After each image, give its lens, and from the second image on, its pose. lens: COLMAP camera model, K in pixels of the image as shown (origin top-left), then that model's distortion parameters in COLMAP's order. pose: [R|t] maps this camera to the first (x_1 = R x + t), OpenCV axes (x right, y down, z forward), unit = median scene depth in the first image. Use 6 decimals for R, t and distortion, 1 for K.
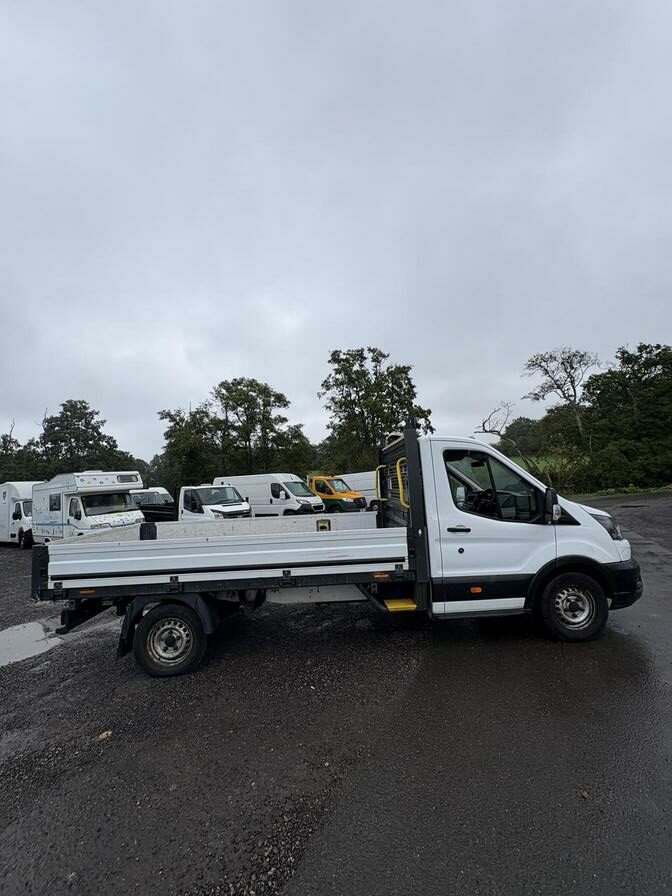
lens RADIAL K [[361.3, 0, 337.9], [0, 361.3, 445.0], [0, 0, 1]] dist [-0.003255, 0.000359]
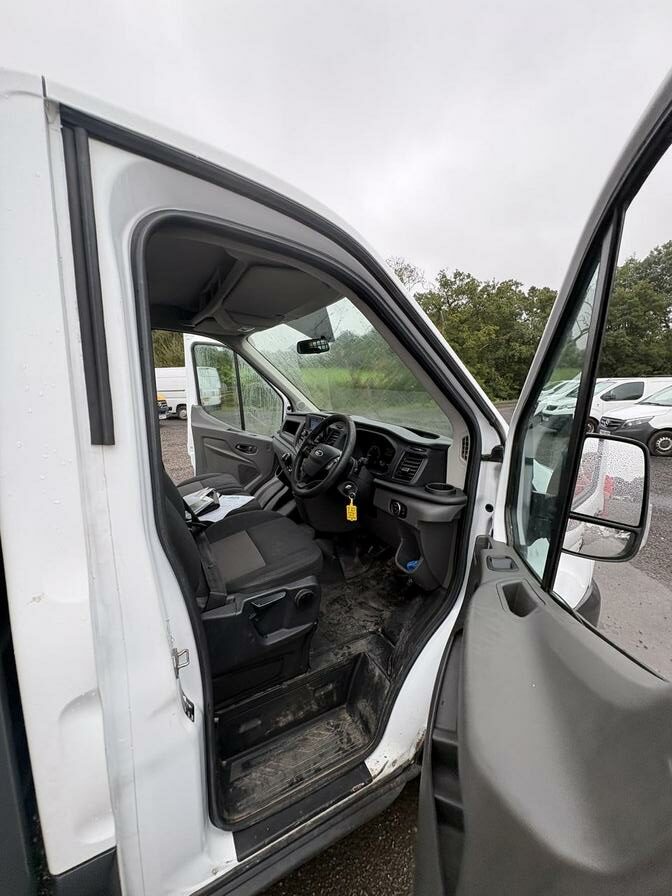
lens RADIAL K [[361.3, 0, 343.6], [0, 361.3, 455.3], [0, 0, 1]] dist [-0.003255, 0.000359]
pose [[0.887905, -0.021655, 0.459518, 0.028897], [-0.111859, 0.958749, 0.261321, 0.007030], [-0.446221, -0.283429, 0.848855, 0.076560]]
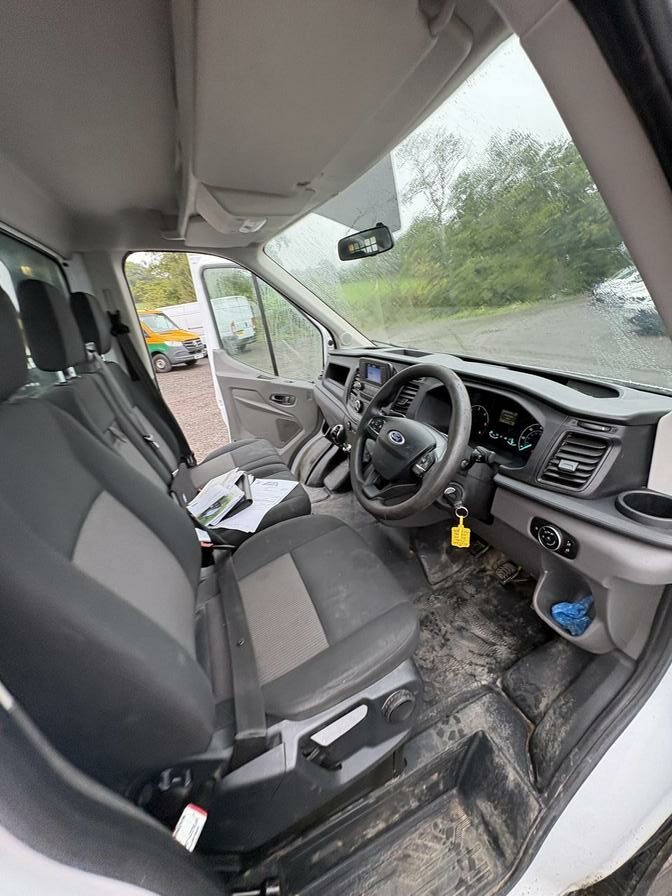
lens RADIAL K [[361.3, 0, 340.4], [0, 361.3, 454.3], [0, 0, 1]] dist [-0.003255, 0.000359]
pose [[0.931151, -0.170441, 0.322348, 0.034114], [0.002452, 0.886937, 0.461883, 0.007783], [-0.364626, -0.429293, 0.826290, 0.094609]]
